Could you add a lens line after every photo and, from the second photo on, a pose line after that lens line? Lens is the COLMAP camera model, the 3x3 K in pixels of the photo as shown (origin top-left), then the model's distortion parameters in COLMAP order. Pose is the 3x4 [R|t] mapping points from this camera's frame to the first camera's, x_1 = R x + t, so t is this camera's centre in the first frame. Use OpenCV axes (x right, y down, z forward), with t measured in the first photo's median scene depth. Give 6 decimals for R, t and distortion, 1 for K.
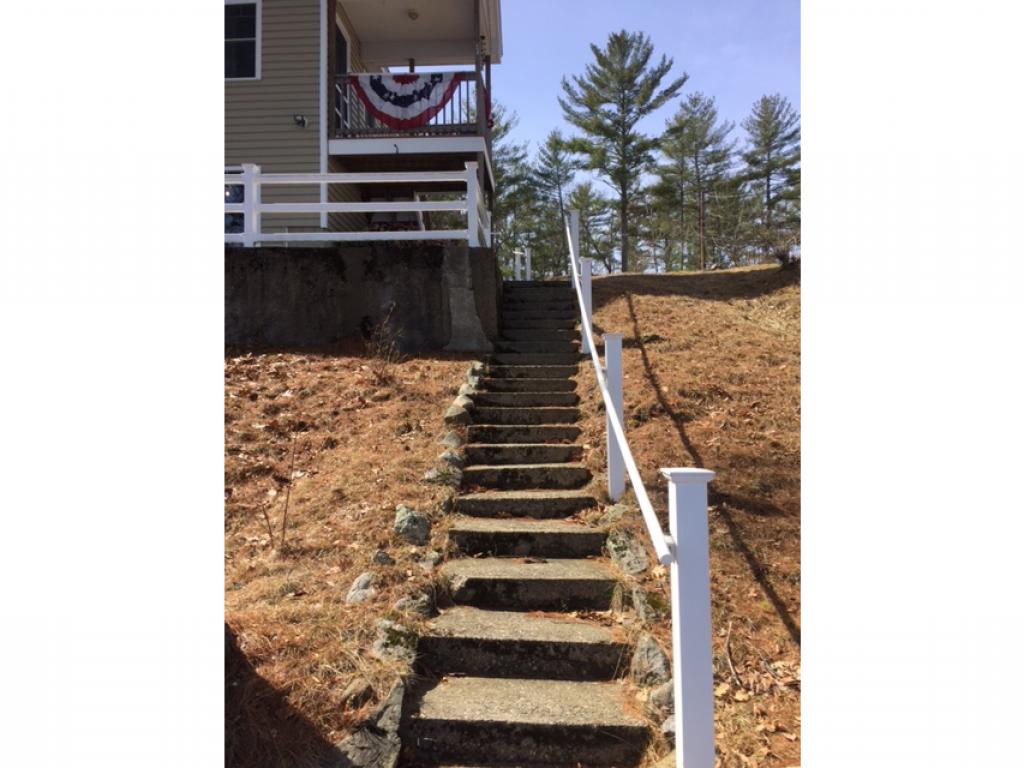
lens RADIAL K [[653.5, 0, 517.2], [0, 653.5, 388.5], [0, 0, 1]] dist [0.079834, -0.103978]
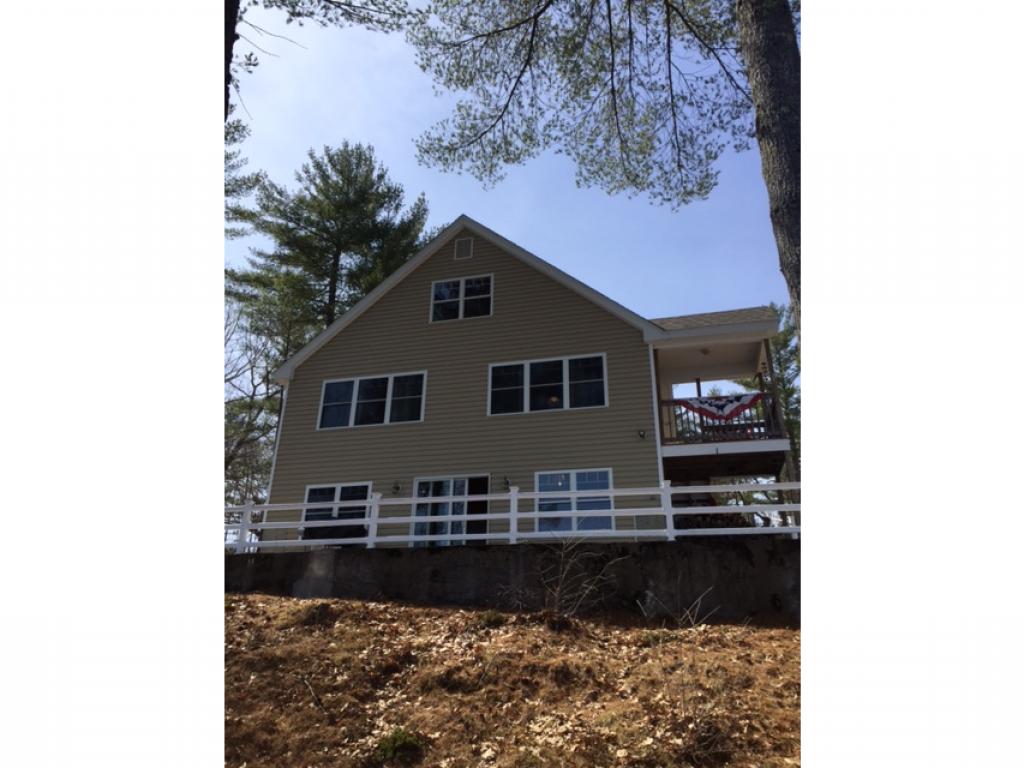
lens RADIAL K [[653.5, 0, 517.2], [0, 653.5, 388.5], [0, 0, 1]] dist [0.079834, -0.103978]
pose [[0.979663, -0.058614, -0.191899, -0.309491], [-0.013726, 0.934565, -0.355527, -0.011753], [0.200181, 0.350930, 0.914754, -0.305318]]
